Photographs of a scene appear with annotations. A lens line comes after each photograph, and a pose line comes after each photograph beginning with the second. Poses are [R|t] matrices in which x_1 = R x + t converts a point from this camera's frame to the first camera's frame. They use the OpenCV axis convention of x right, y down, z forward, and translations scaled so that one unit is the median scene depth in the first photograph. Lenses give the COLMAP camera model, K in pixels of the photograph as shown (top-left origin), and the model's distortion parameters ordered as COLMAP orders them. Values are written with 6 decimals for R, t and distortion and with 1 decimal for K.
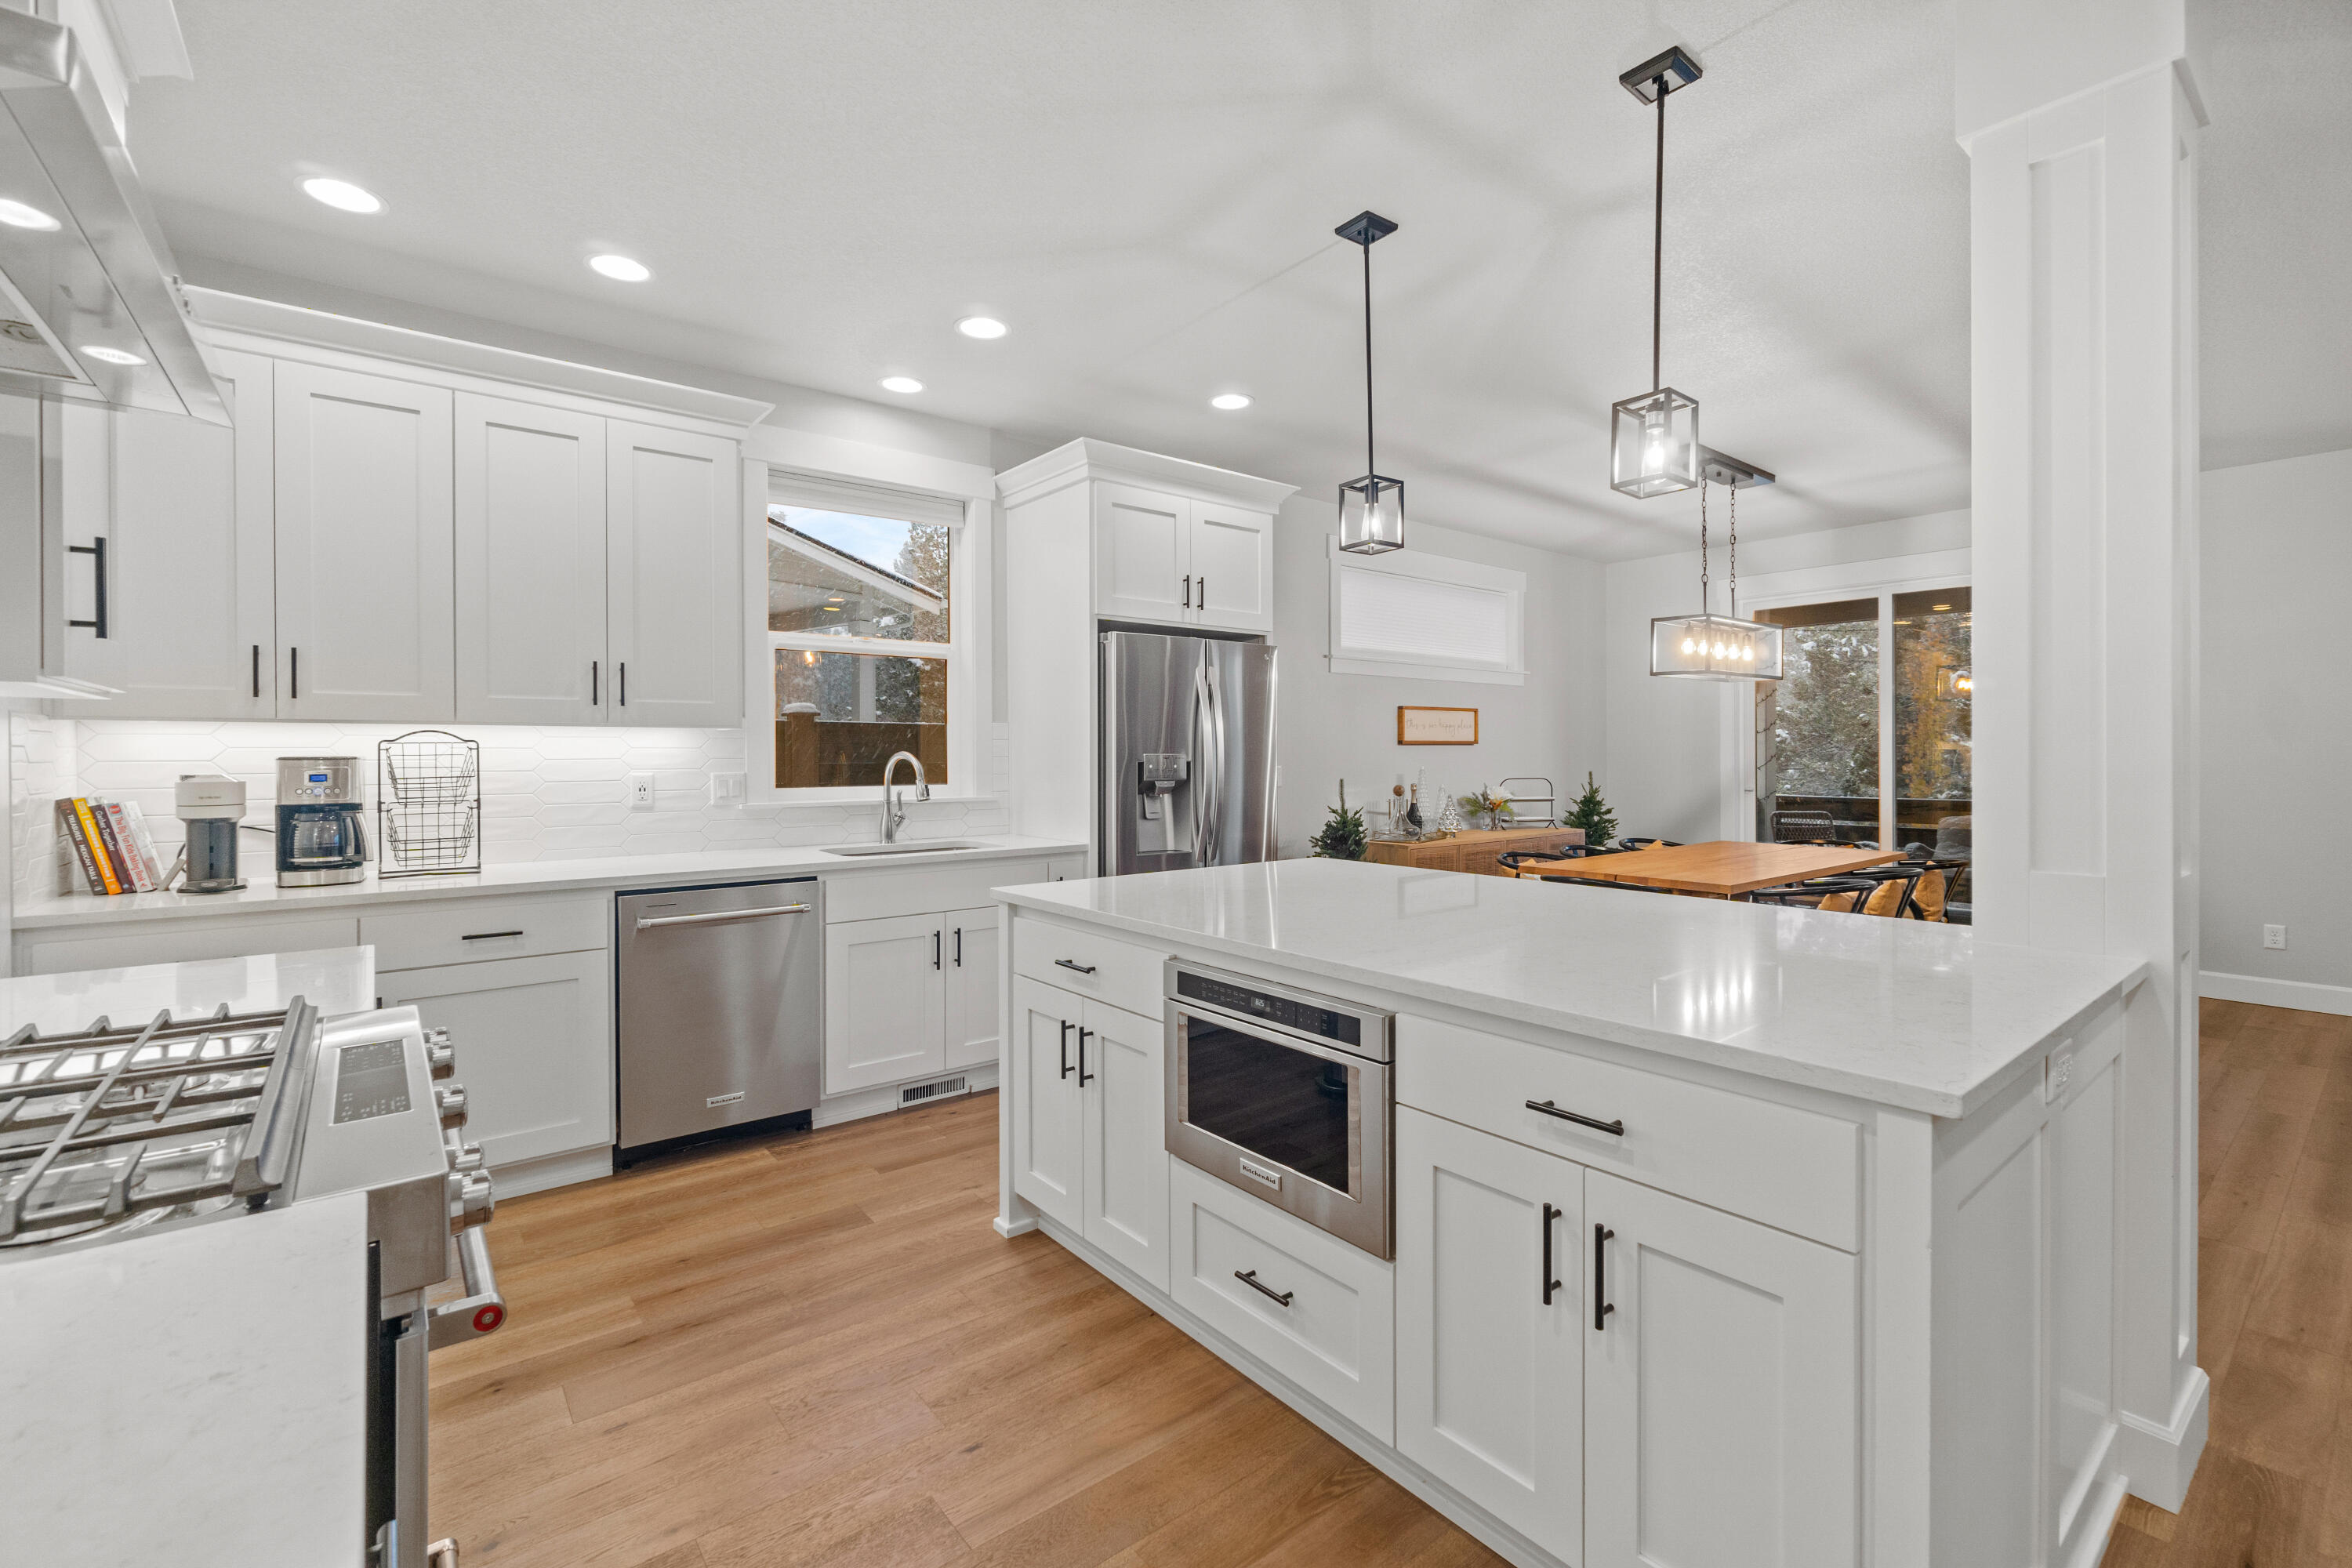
lens RADIAL K [[1019.8, 0, 1188.1], [0, 1019.8, 760.2], [0, 0, 1]] dist [-0.003178, 0.000679]
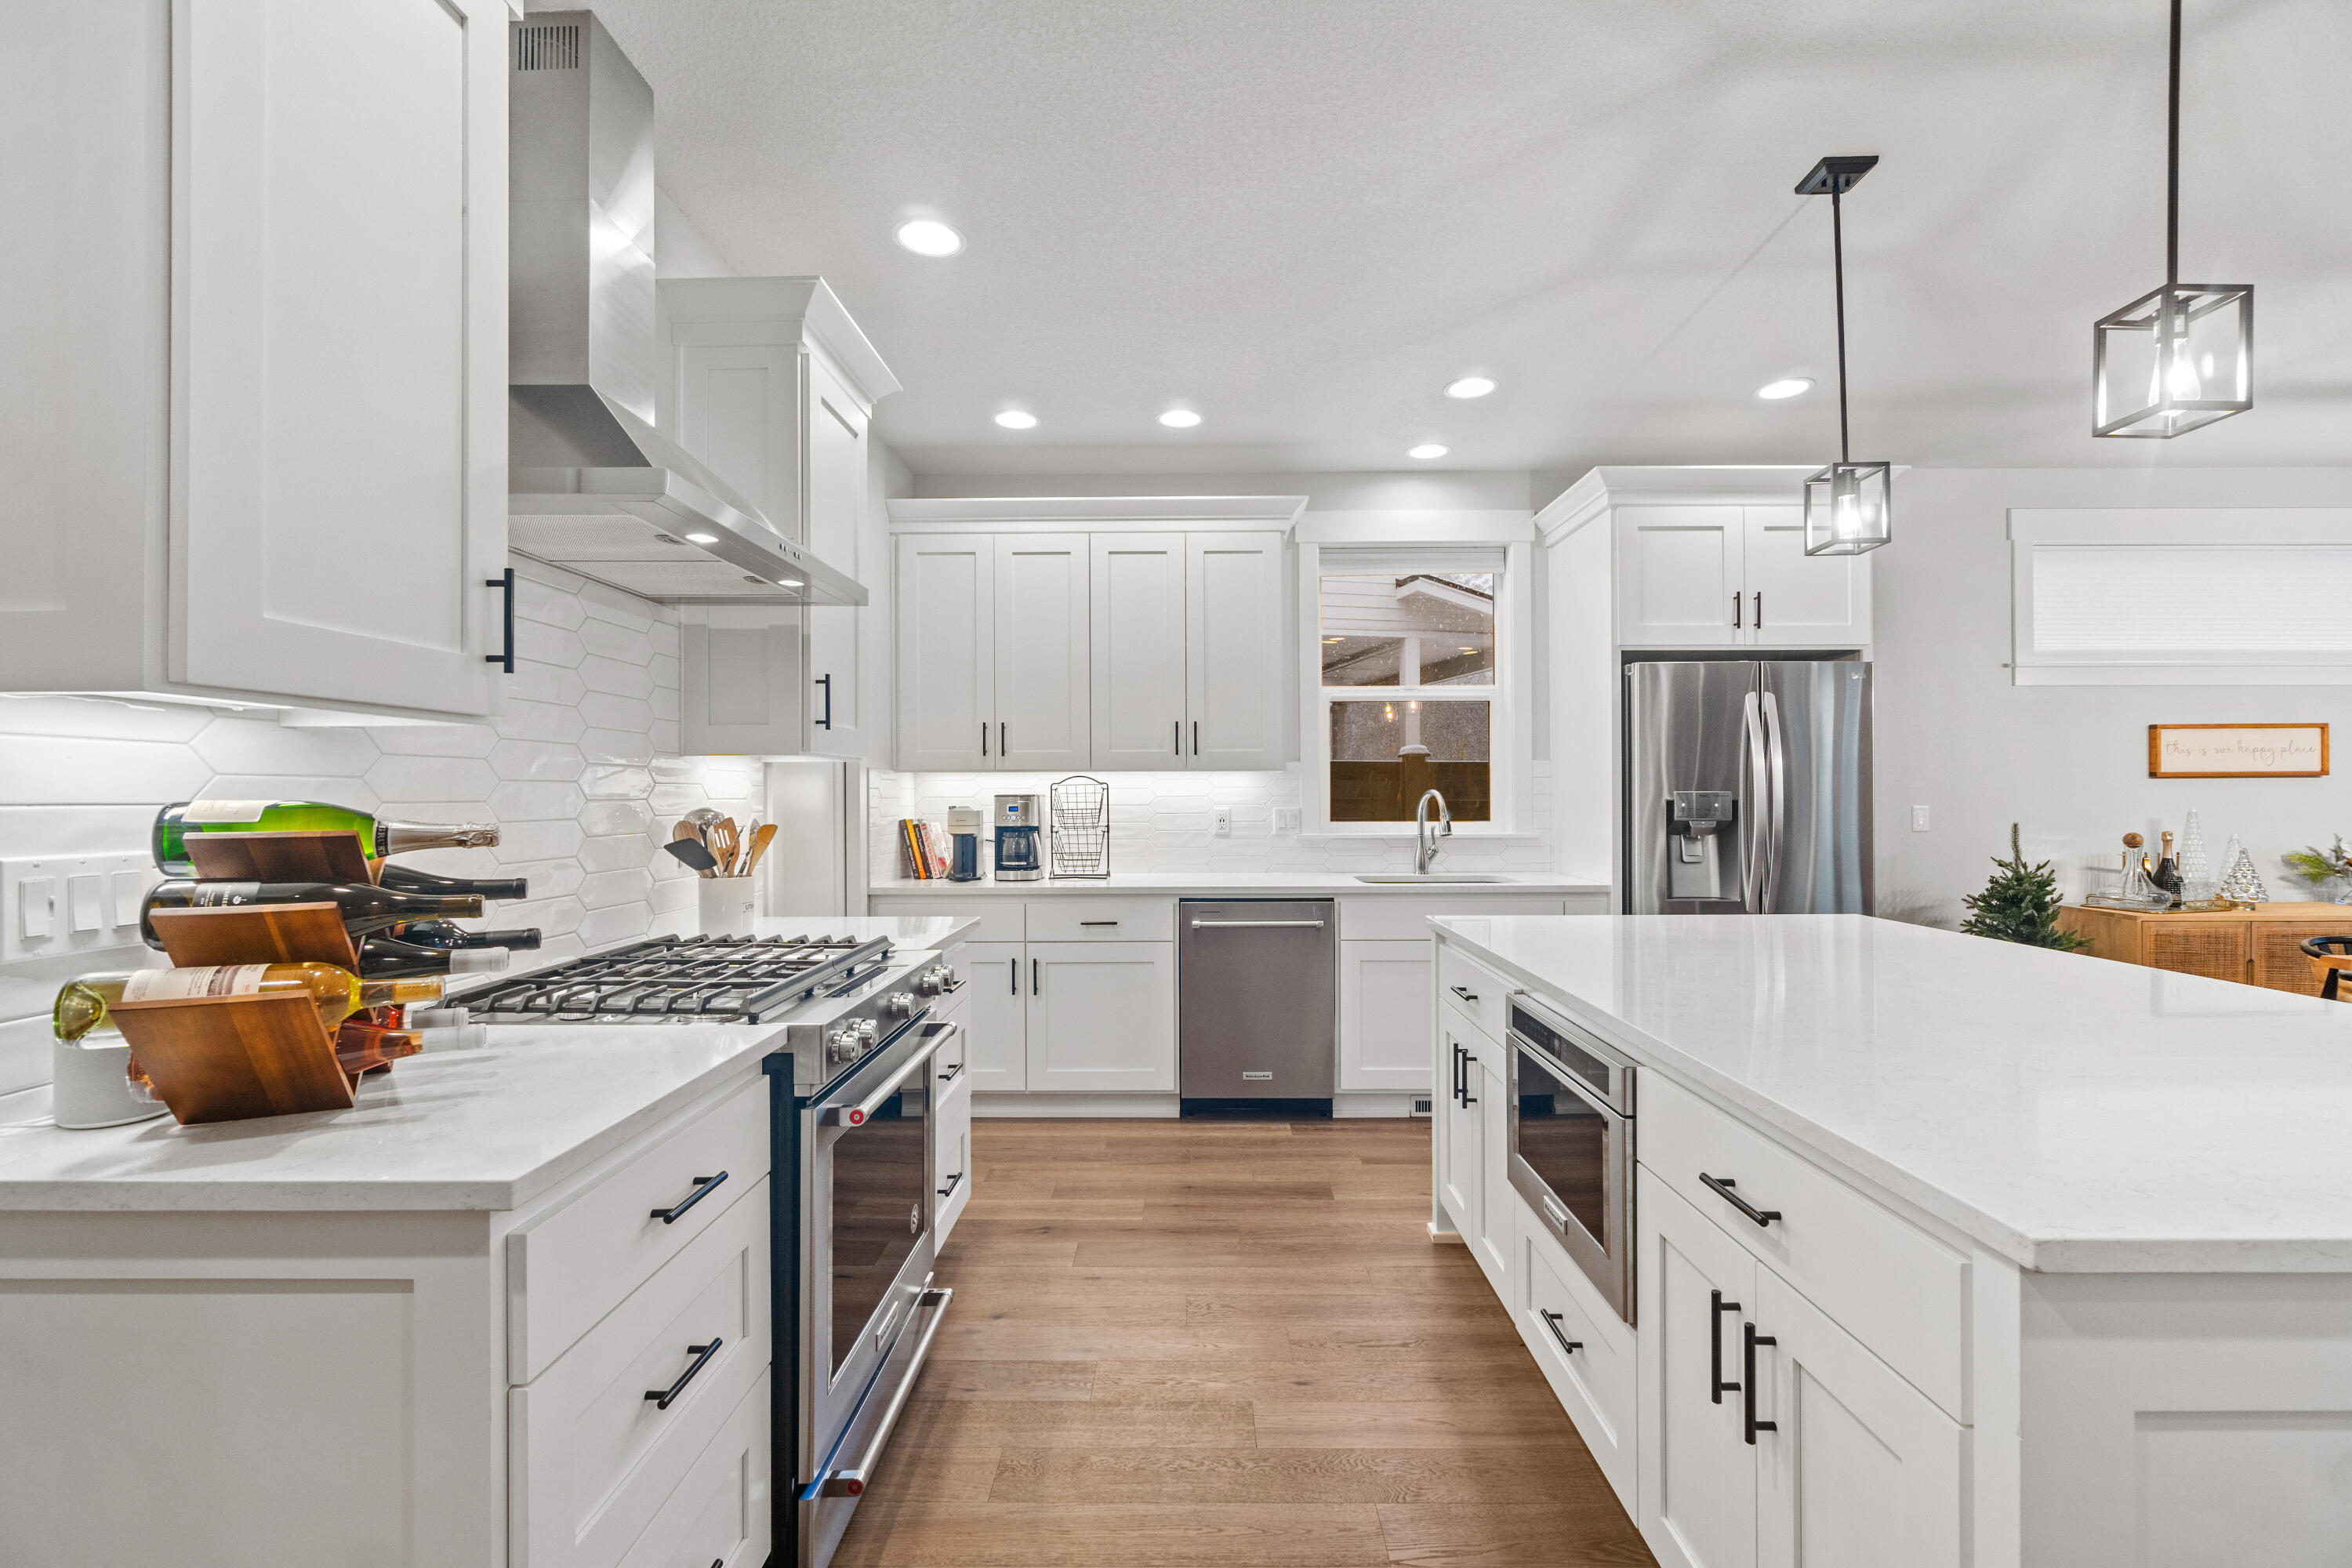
lens RADIAL K [[1019.8, 0, 1185.7], [0, 1019.8, 789.4], [0, 0, 1]] dist [-0.003178, 0.000679]
pose [[0.773395, -0.003237, -0.633916, 0.266291], [-0.001622, 0.999974, -0.007086, -0.000705], [0.633922, 0.006509, 0.773370, 0.000550]]
